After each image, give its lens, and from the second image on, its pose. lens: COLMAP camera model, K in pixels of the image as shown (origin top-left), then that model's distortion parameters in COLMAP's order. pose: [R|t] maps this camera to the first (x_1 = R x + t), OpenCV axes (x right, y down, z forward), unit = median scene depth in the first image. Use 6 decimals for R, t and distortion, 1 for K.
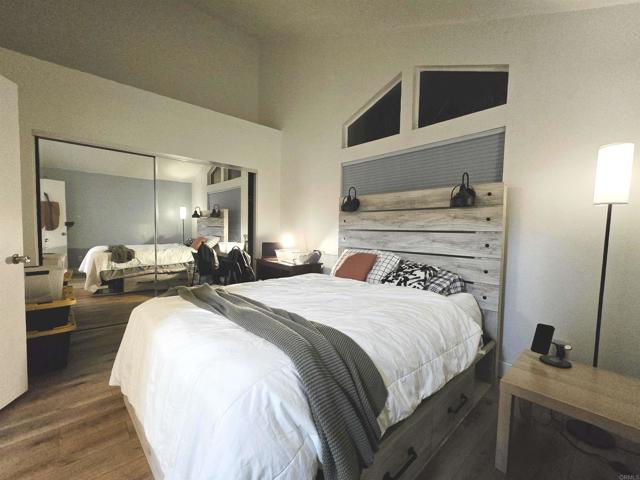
lens RADIAL K [[283.4, 0, 315.4], [0, 283.4, 241.9], [0, 0, 1]] dist [-0.006098, 0.001662]
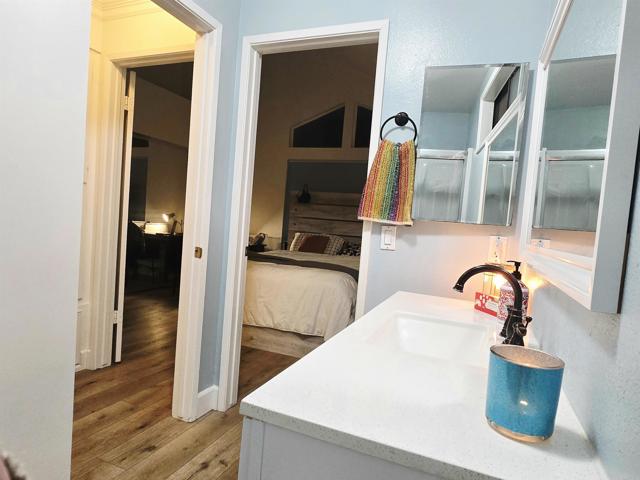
lens RADIAL K [[390.2, 0, 323.8], [0, 390.2, 243.7], [0, 0, 1]] dist [0.006015, -0.004912]
pose [[0.885535, 0.028269, 0.463712, -0.708688], [-0.041919, 0.998937, 0.019152, 0.044300], [-0.462678, -0.036398, 0.885779, -0.702579]]
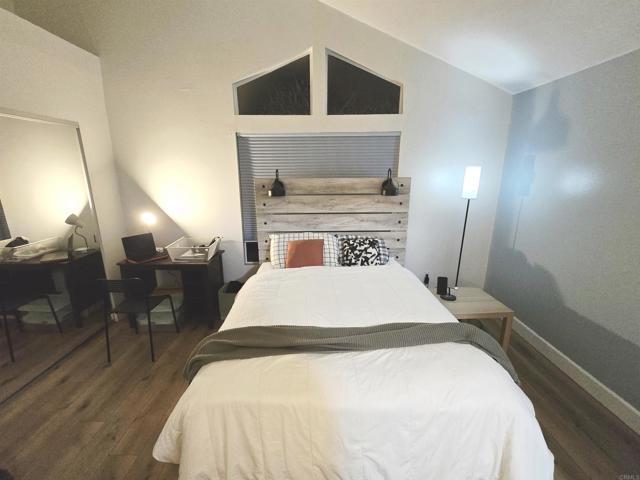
lens RADIAL K [[283.4, 0, 320.9], [0, 283.4, 238.7], [0, 0, 1]] dist [-0.006098, 0.001662]
pose [[0.650304, -0.201540, 0.732452, -0.590792], [0.046008, 0.972845, 0.226838, -0.205614], [-0.758280, -0.113815, 0.641918, 0.313590]]
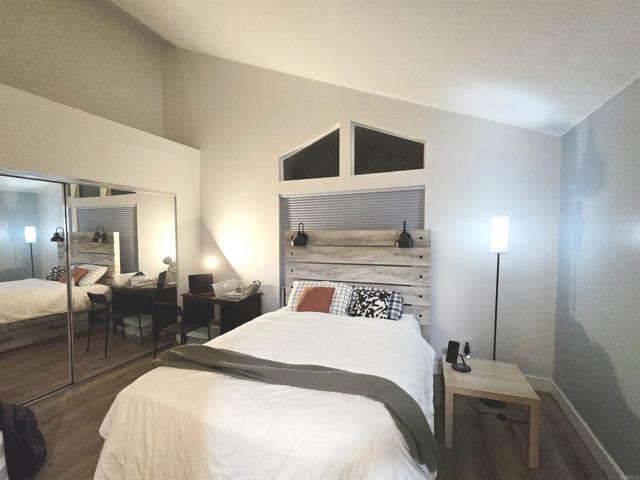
lens RADIAL K [[282.2, 0, 320.6], [0, 282.2, 239.5], [0, 0, 1]] dist [-0.001516, -0.000457]
pose [[0.891447, -0.038567, 0.451480, -0.335705], [0.042190, 0.999108, 0.002043, -0.152469], [-0.451156, 0.017226, 0.892279, 0.023470]]
